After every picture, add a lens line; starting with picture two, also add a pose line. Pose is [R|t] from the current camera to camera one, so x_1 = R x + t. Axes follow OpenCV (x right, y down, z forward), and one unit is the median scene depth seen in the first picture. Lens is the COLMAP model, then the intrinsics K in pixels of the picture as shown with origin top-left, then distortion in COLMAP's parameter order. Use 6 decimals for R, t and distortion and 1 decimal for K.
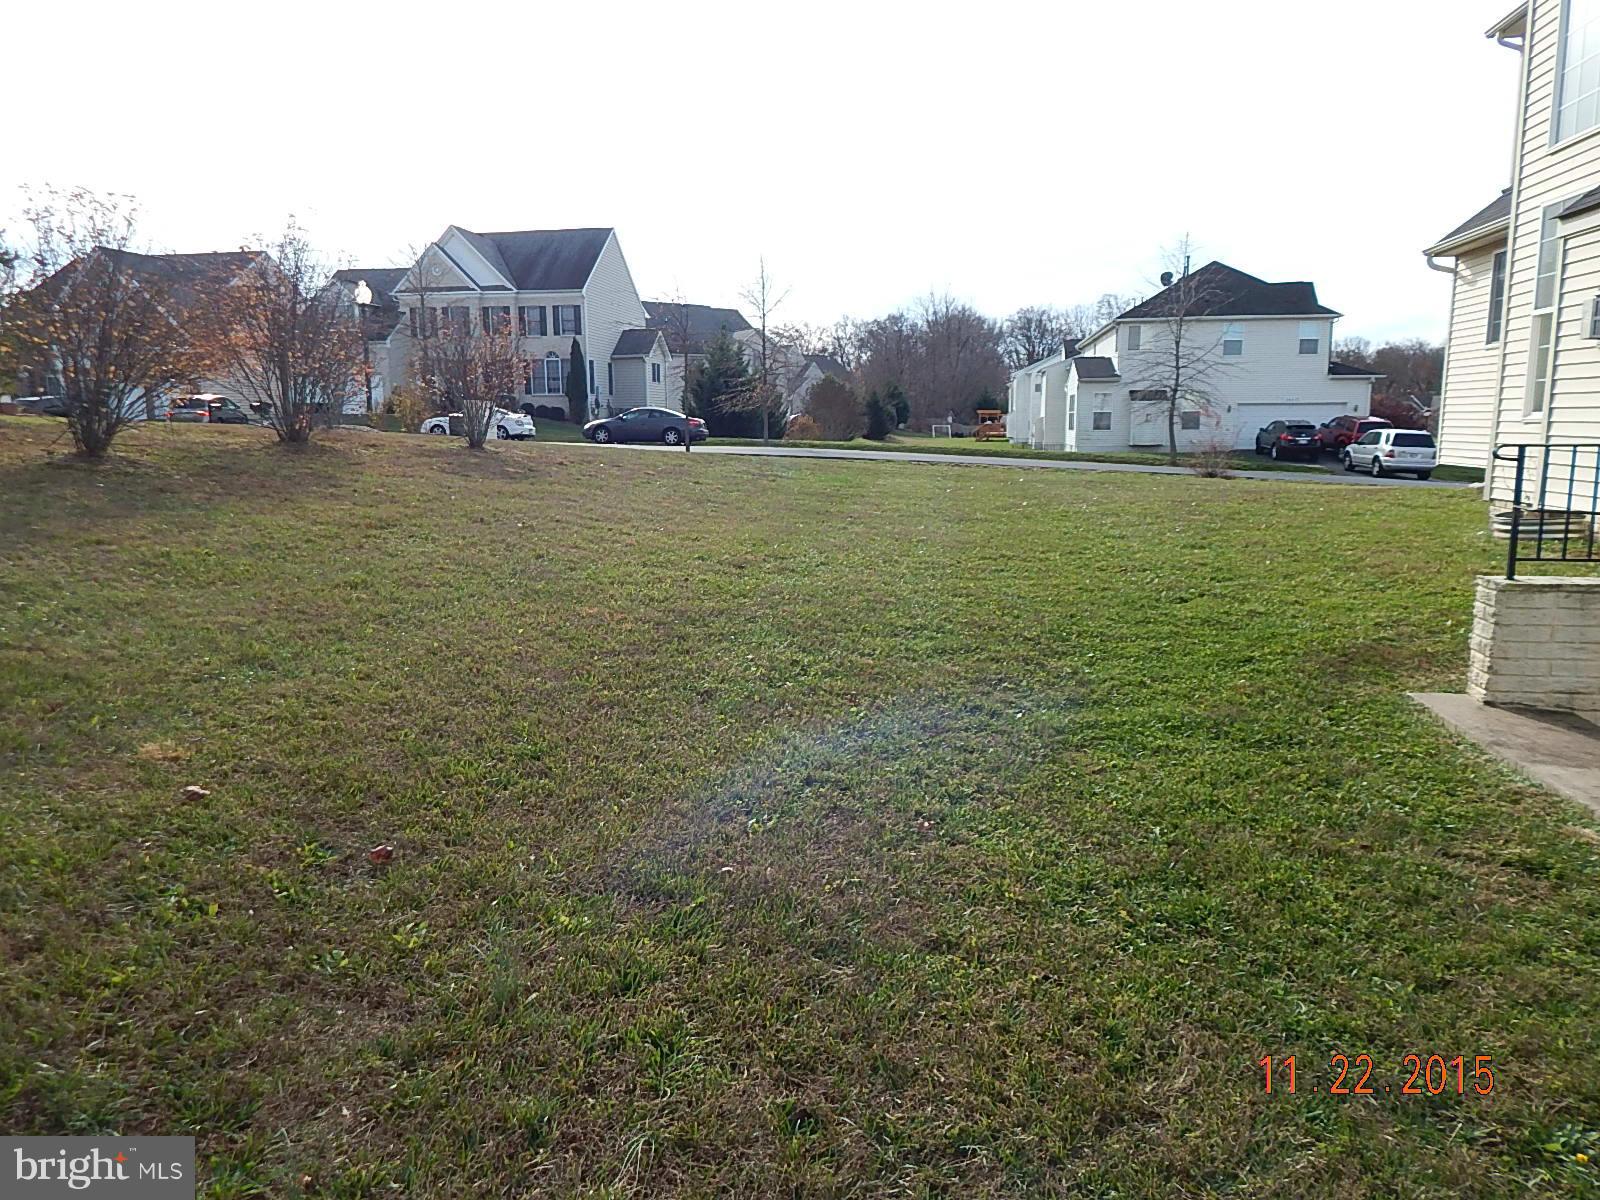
lens RADIAL K [[1060.3, 0, 803.2], [0, 1060.3, 600.4], [0, 0, 1]] dist [0.002003, -0.005871]
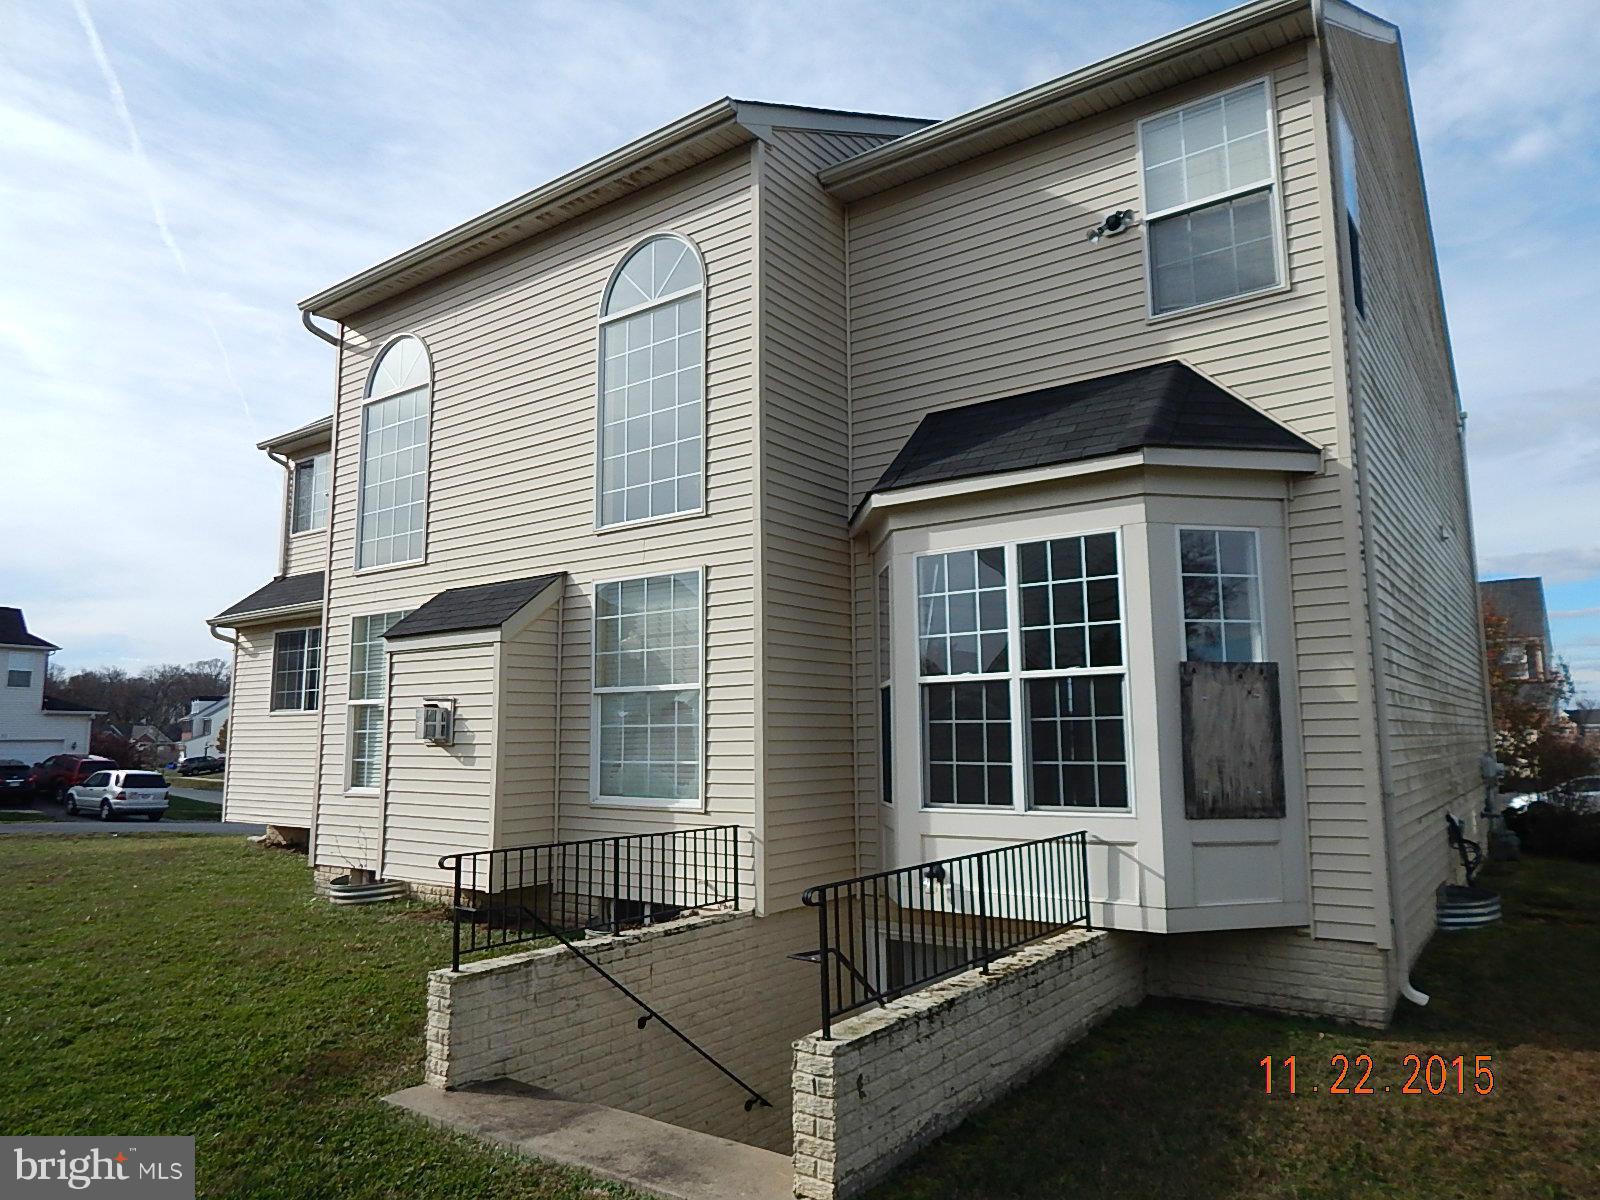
lens RADIAL K [[1060.3, 0, 800.5], [0, 1060.3, 598.4], [0, 0, 1]] dist [0.002003, -0.005871]
pose [[0.447045, 0.120097, 0.886413, -0.139748], [0.148227, 0.967300, -0.205812, -0.067003], [-0.882145, 0.223398, 0.414625, 0.046969]]
